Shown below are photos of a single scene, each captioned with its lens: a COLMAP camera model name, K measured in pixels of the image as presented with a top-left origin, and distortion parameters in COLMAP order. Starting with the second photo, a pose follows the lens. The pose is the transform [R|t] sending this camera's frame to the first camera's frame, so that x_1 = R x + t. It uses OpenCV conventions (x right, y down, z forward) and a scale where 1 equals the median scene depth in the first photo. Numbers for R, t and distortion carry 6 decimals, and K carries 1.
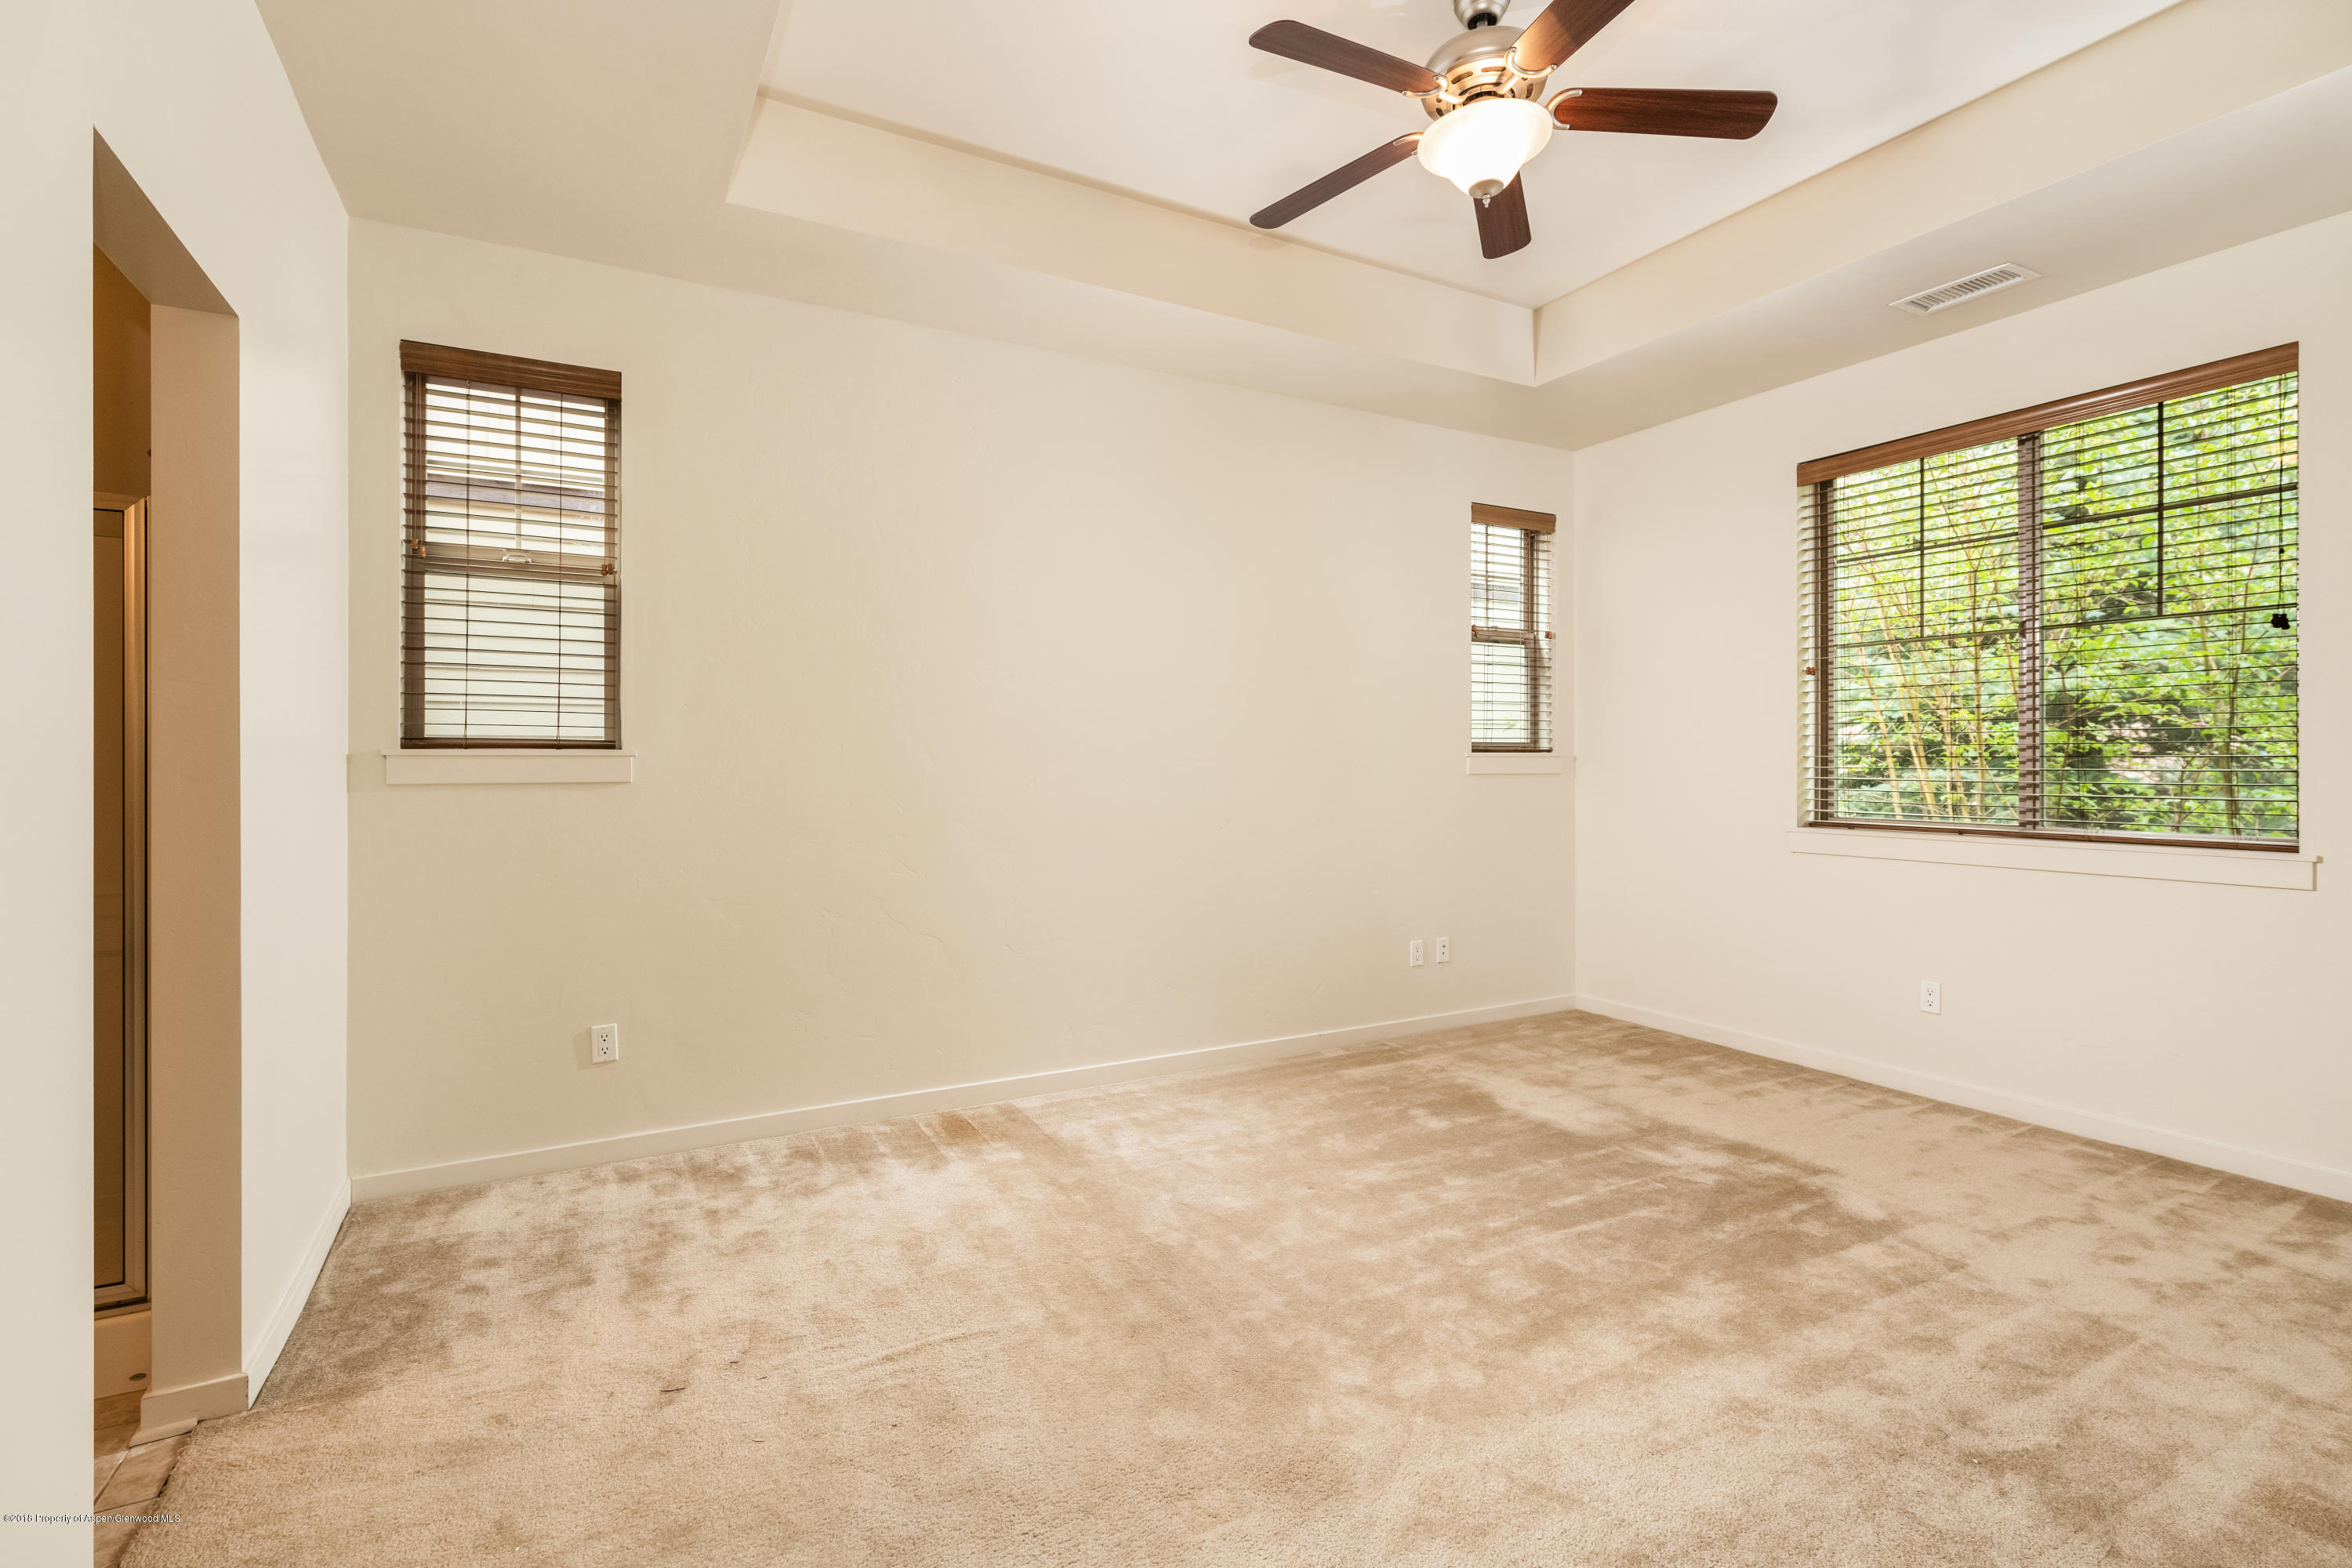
lens RADIAL K [[1088.1, 0, 1196.7], [0, 1088.1, 768.1], [0, 0, 1]] dist [-0.001365, 0.001070]
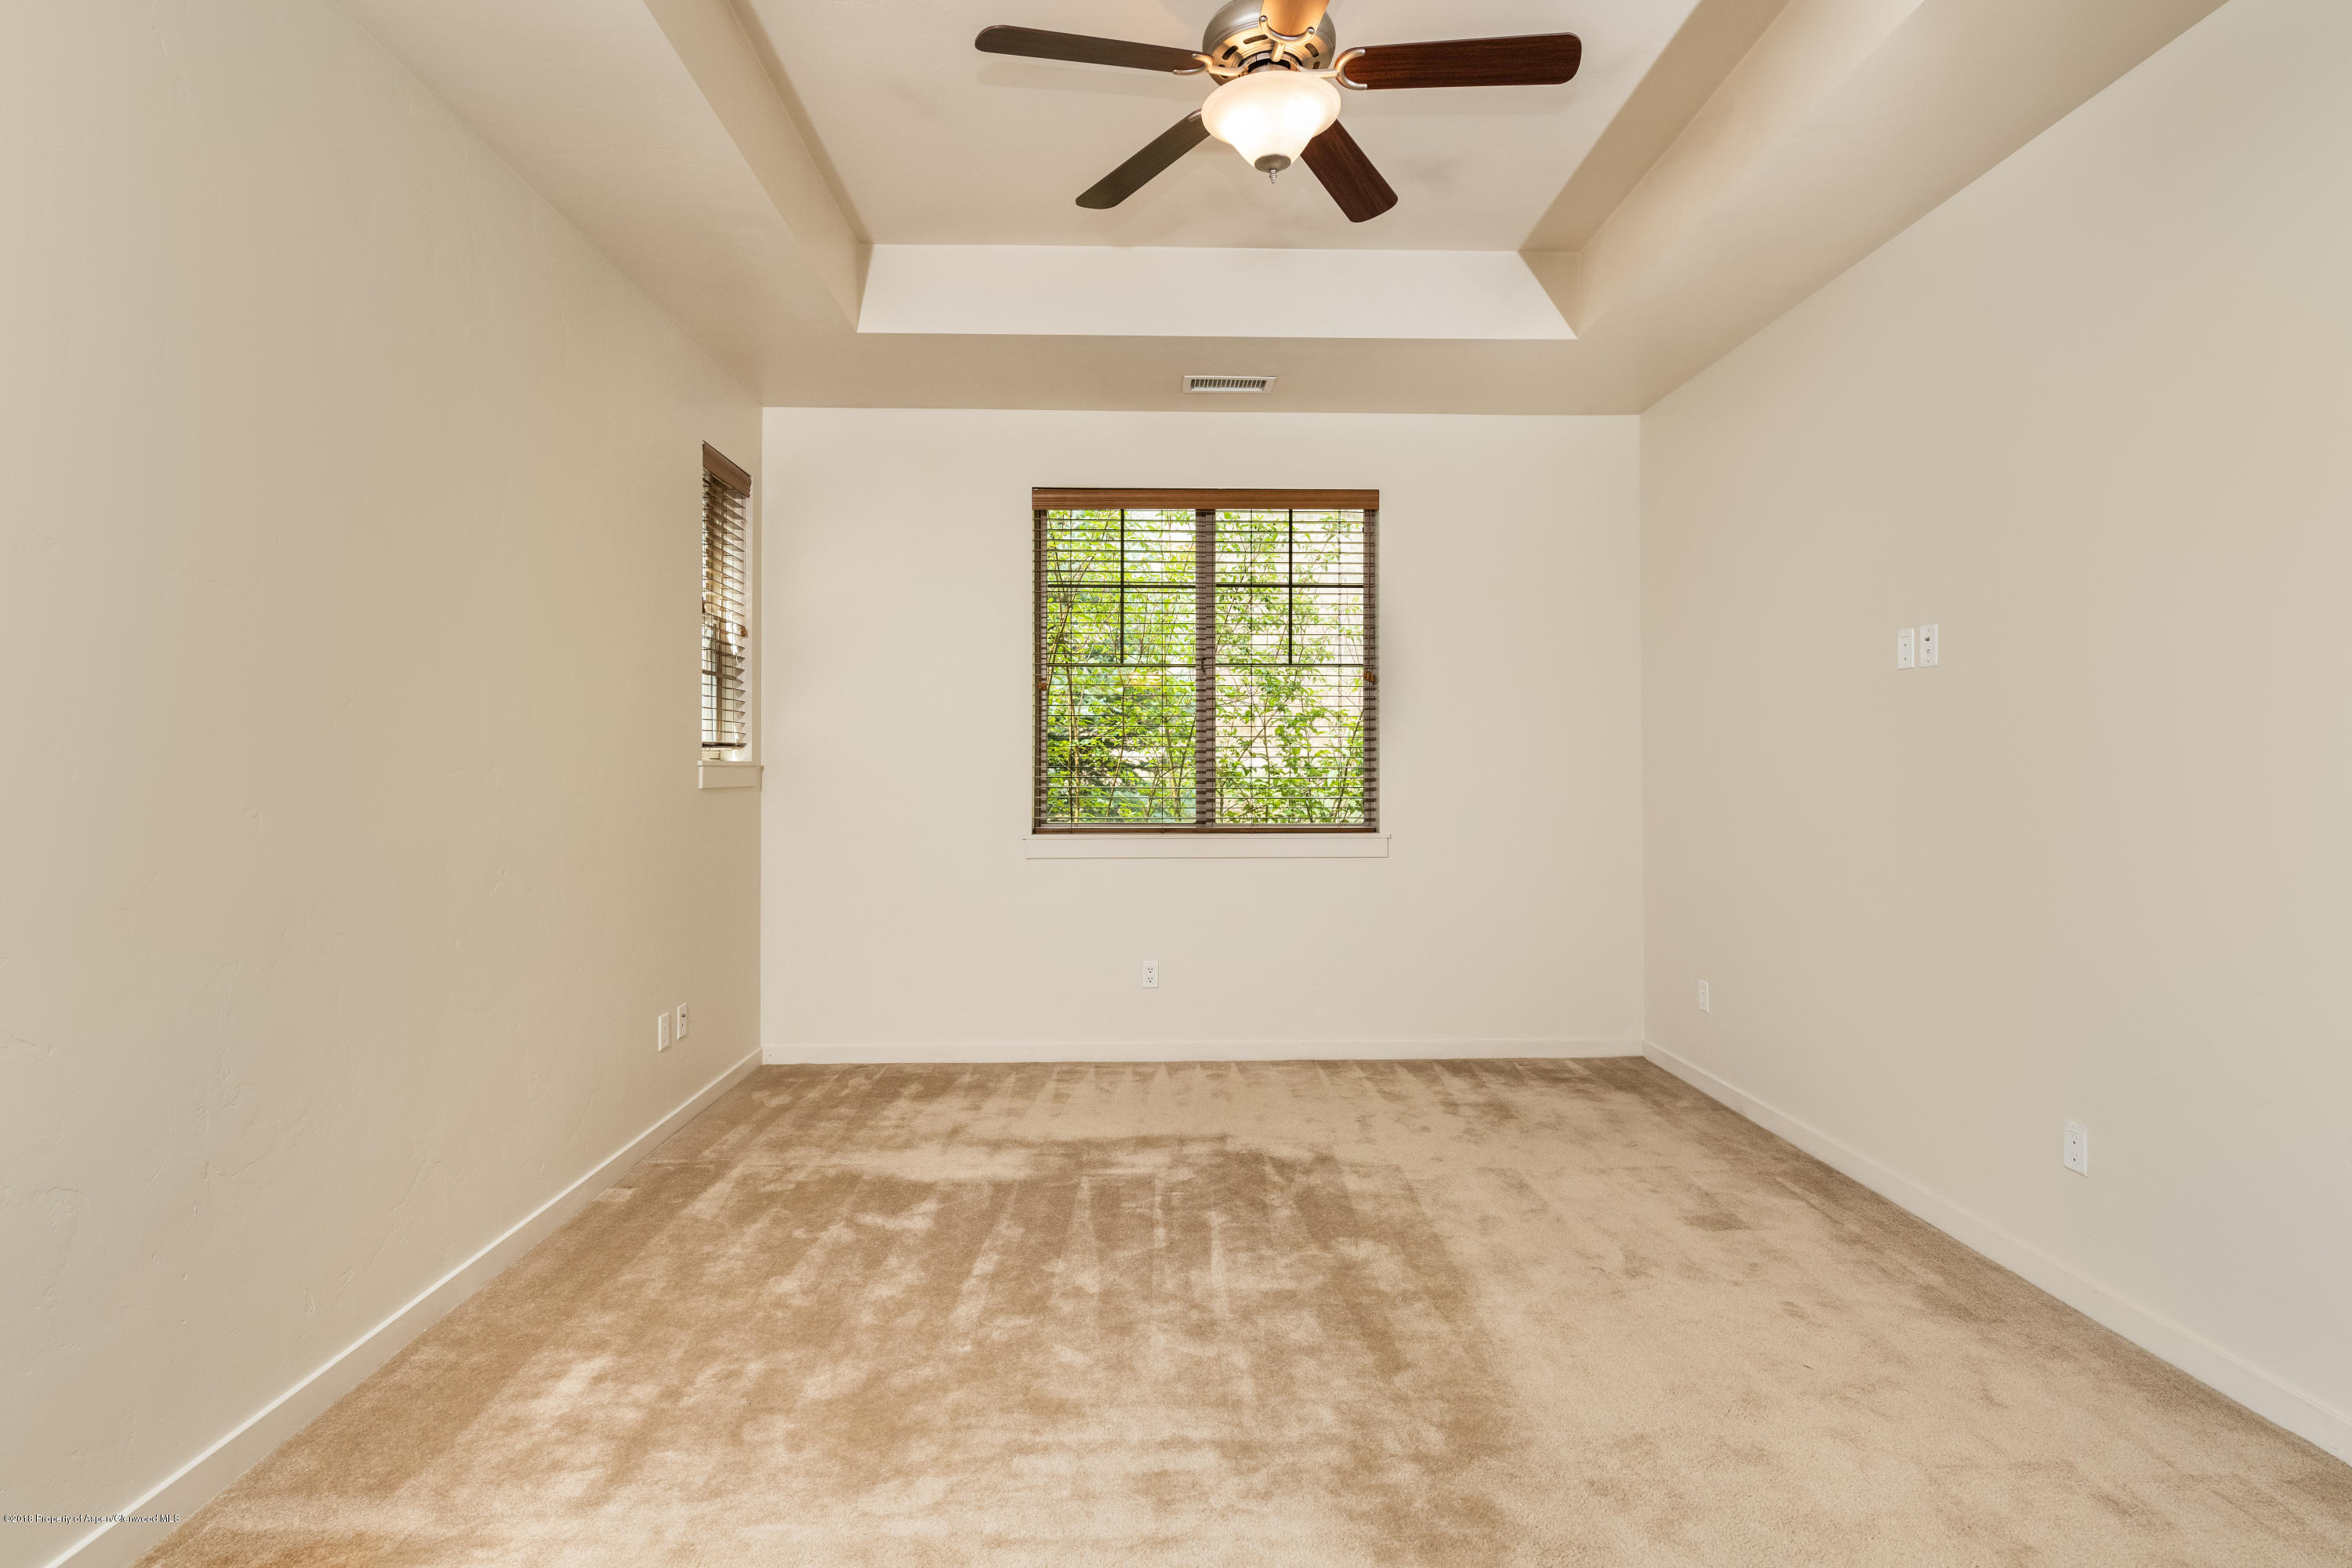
lens RADIAL K [[1175.5, 0, 1197.7], [0, 1175.5, 776.0], [0, 0, 1]] dist [0.016680, -0.001138]
pose [[0.465739, -0.005711, 0.884904, -0.501618], [0.006732, 0.999973, 0.002910, -0.006990], [-0.884896, 0.004602, 0.465765, 0.444254]]
